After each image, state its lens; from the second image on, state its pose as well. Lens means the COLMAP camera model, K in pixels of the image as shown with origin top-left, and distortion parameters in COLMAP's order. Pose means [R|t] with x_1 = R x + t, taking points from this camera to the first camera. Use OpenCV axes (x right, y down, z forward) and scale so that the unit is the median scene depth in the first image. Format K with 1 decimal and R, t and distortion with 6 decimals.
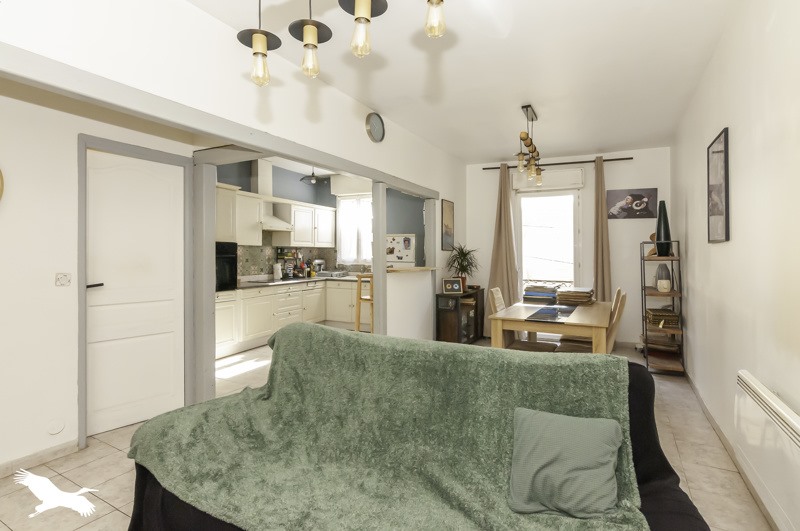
lens RADIAL K [[358.1, 0, 400.0], [0, 358.1, 265.5], [0, 0, 1]] dist [0.000259, 0.000003]
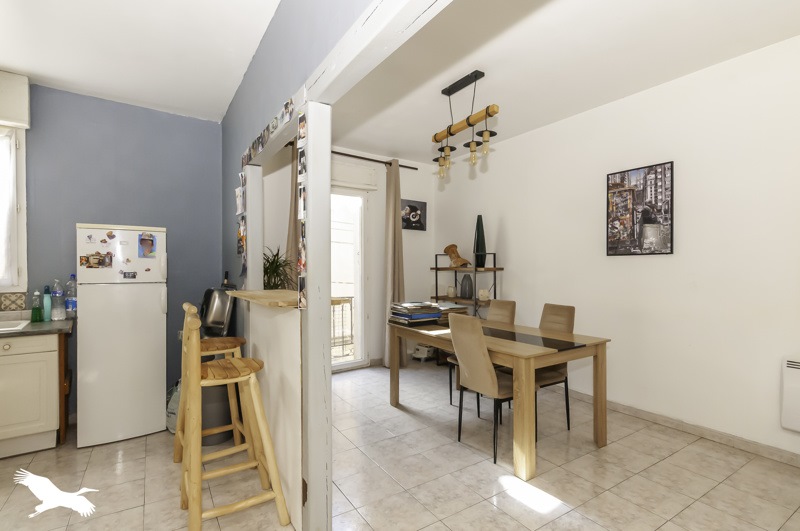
lens RADIAL K [[387.1, 0, 400.0], [0, 387.1, 265.5], [0, 0, 1]] dist [0.000309, 0.000139]
pose [[0.515137, -0.004948, 0.857094, -0.242197], [0.031338, 0.999423, -0.013065, -0.014599], [-0.856535, 0.033590, 0.514995, 0.390721]]
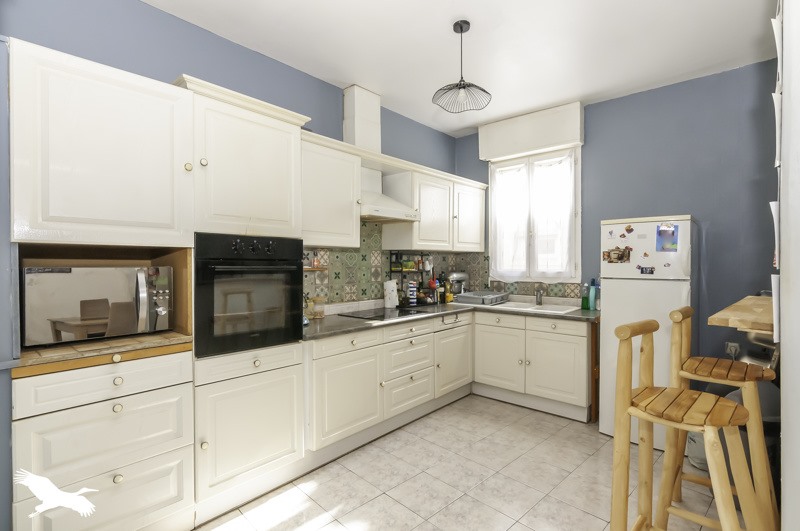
lens RADIAL K [[387.1, 0, 400.0], [0, 387.1, 265.5], [0, 0, 1]] dist [0.000309, 0.000139]
pose [[0.948622, -0.005276, -0.316368, -0.130927], [-0.003270, 0.999644, -0.026476, -0.012427], [0.316396, 0.026150, 0.948267, 0.413012]]
